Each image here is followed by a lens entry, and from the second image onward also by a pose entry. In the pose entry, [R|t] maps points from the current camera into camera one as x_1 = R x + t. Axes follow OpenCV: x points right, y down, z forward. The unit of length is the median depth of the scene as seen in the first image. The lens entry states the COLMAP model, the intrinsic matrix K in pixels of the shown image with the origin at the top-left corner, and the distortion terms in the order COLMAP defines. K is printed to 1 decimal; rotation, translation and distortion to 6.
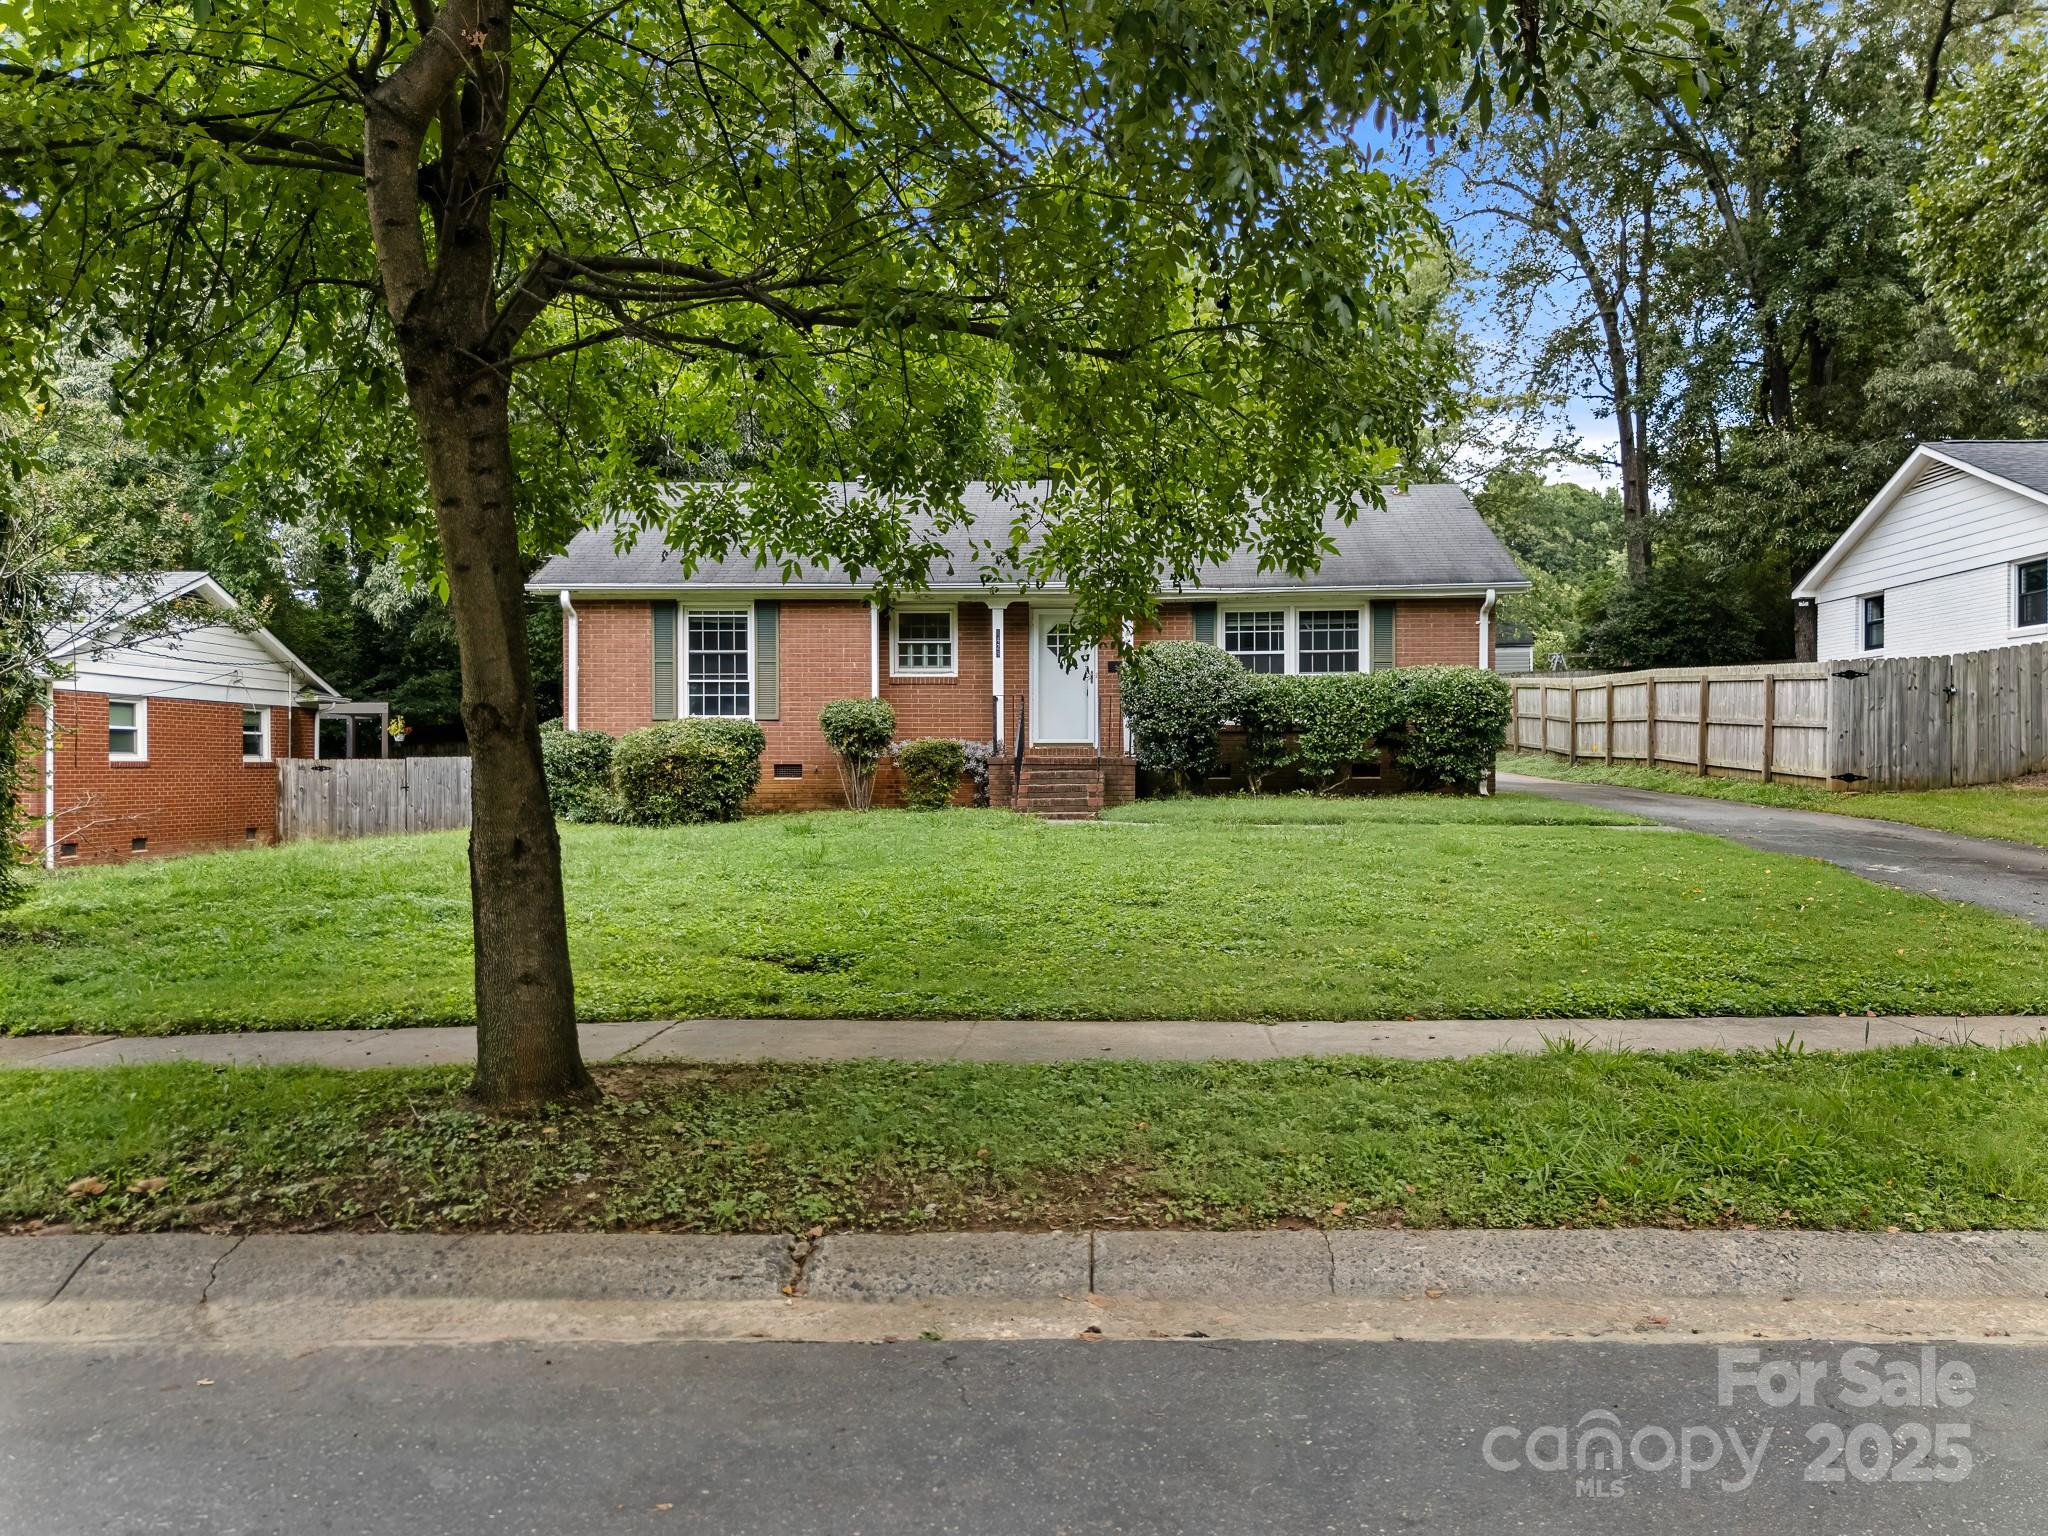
lens RADIAL K [[1463.2, 0, 1028.6], [0, 1463.2, 766.6], [0, 0, 1]] dist [-0.020324, -0.010651]
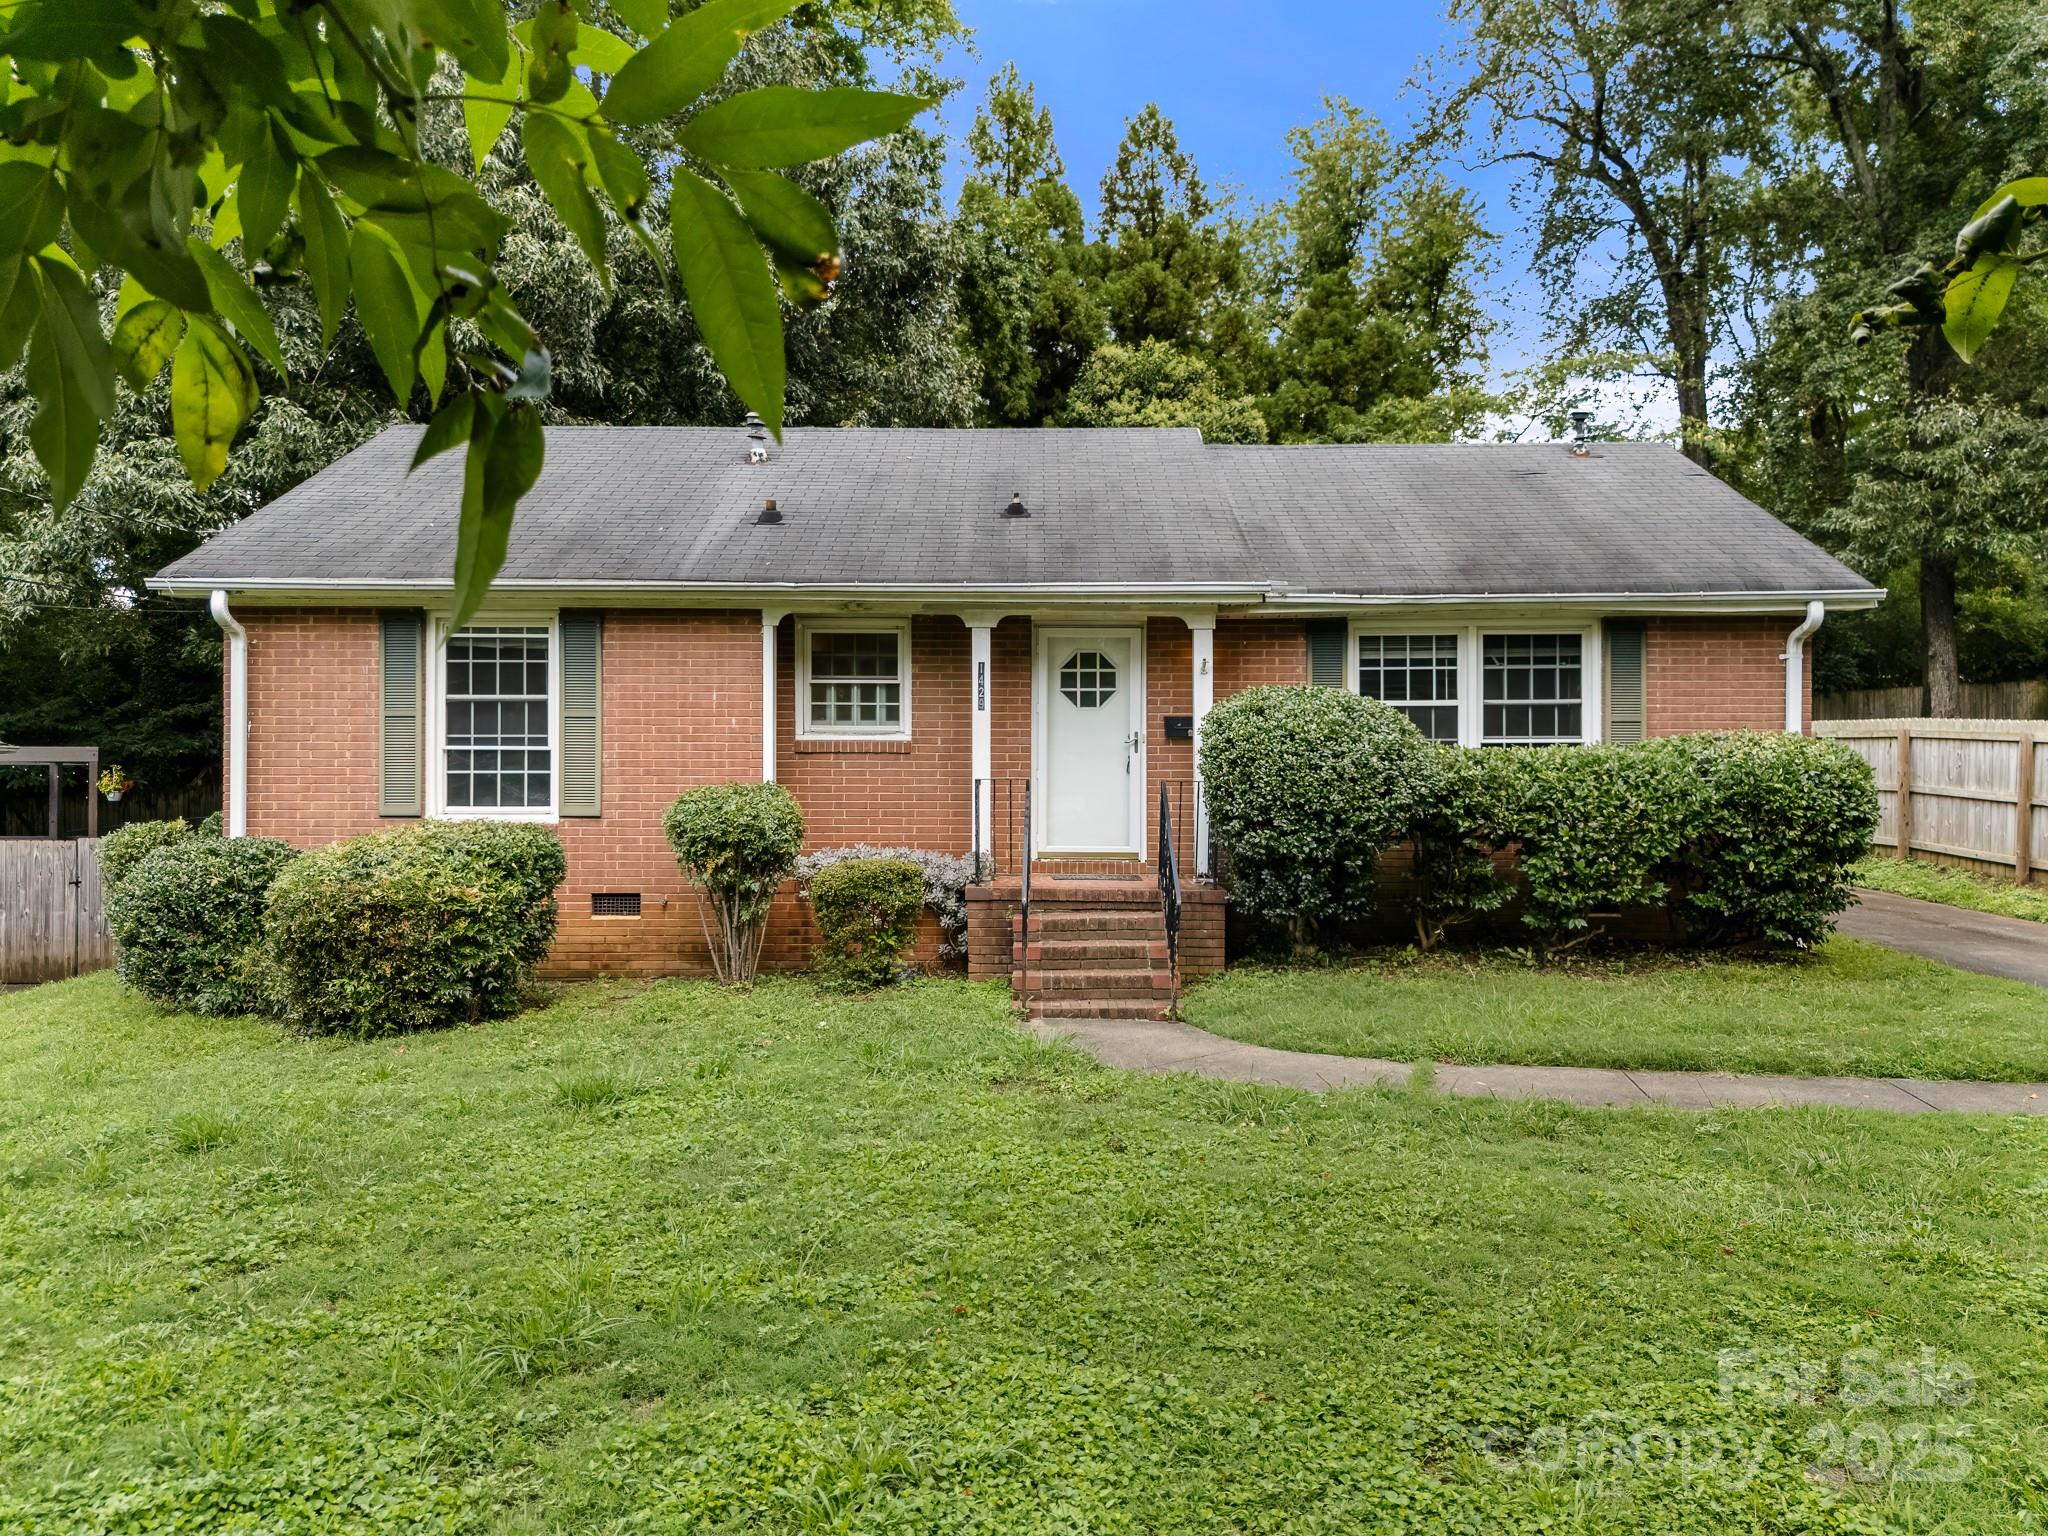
lens RADIAL K [[1463.2, 0, 1014.6], [0, 1463.2, 772.1], [0, 0, 1]] dist [-0.020324, -0.010651]
pose [[0.999207, 0.004105, 0.039610, -0.030531], [-0.004038, 0.999990, -0.001761, -0.048768], [-0.039617, 0.001599, 0.999214, 0.415721]]
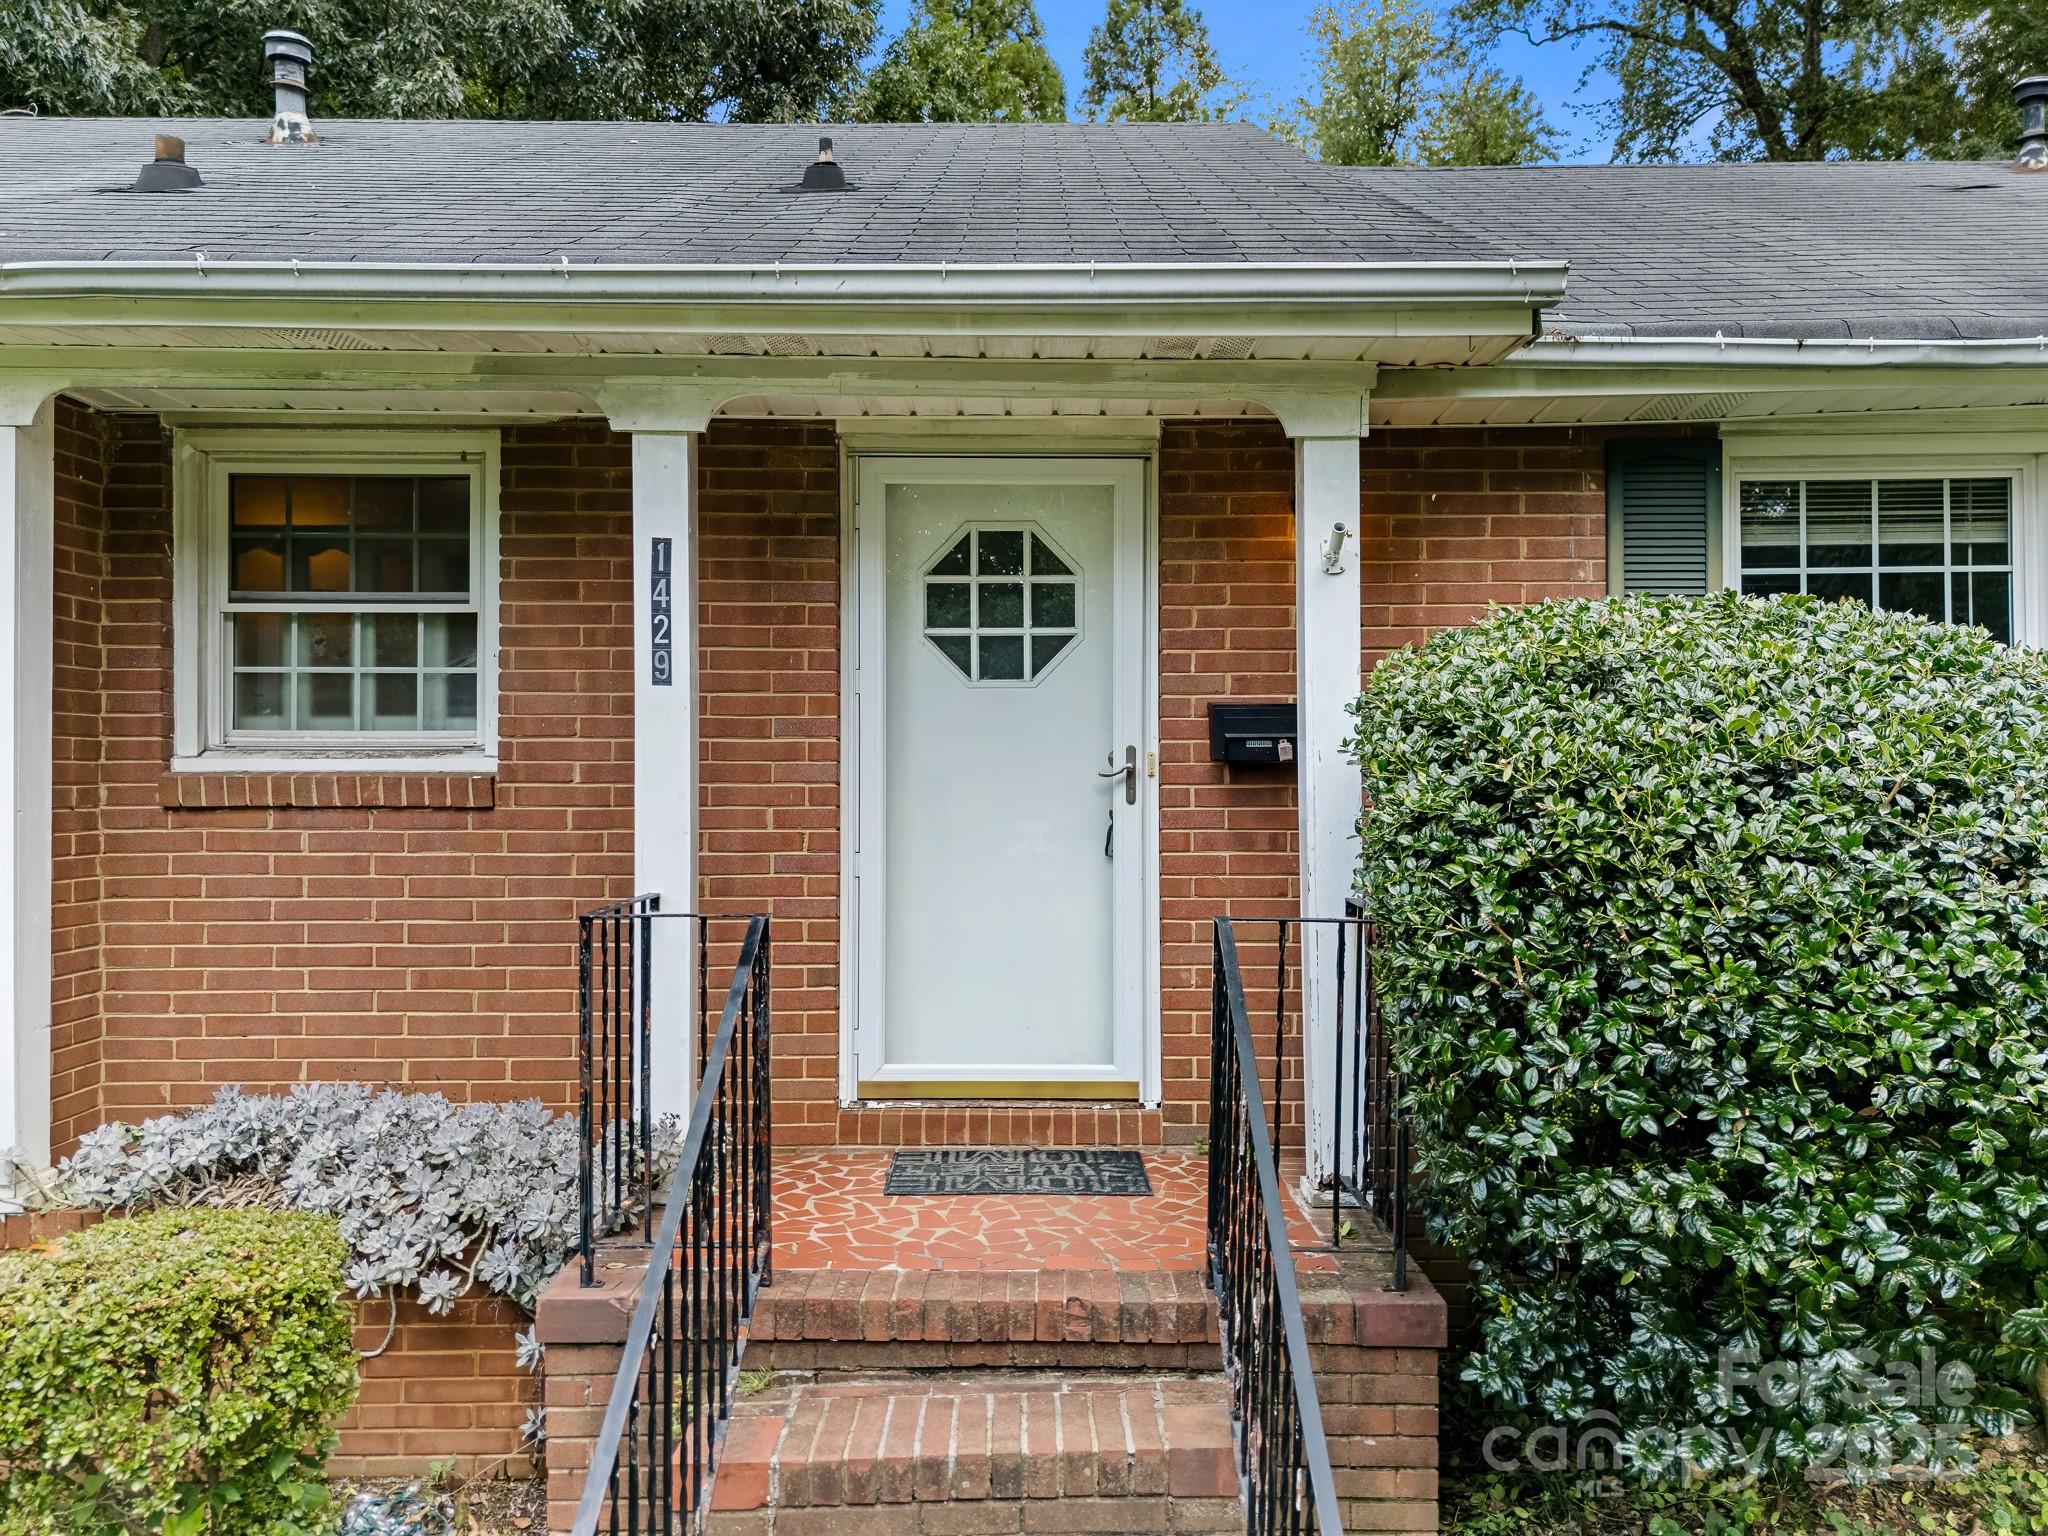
lens RADIAL K [[1463.2, 0, 1026.4], [0, 1463.2, 762.3], [0, 0, 1]] dist [-0.020324, -0.010651]
pose [[0.998721, 0.002296, 0.050512, 0.017292], [-0.002020, 0.999983, -0.005516, -0.063142], [-0.050523, 0.005406, 0.998708, 0.803433]]
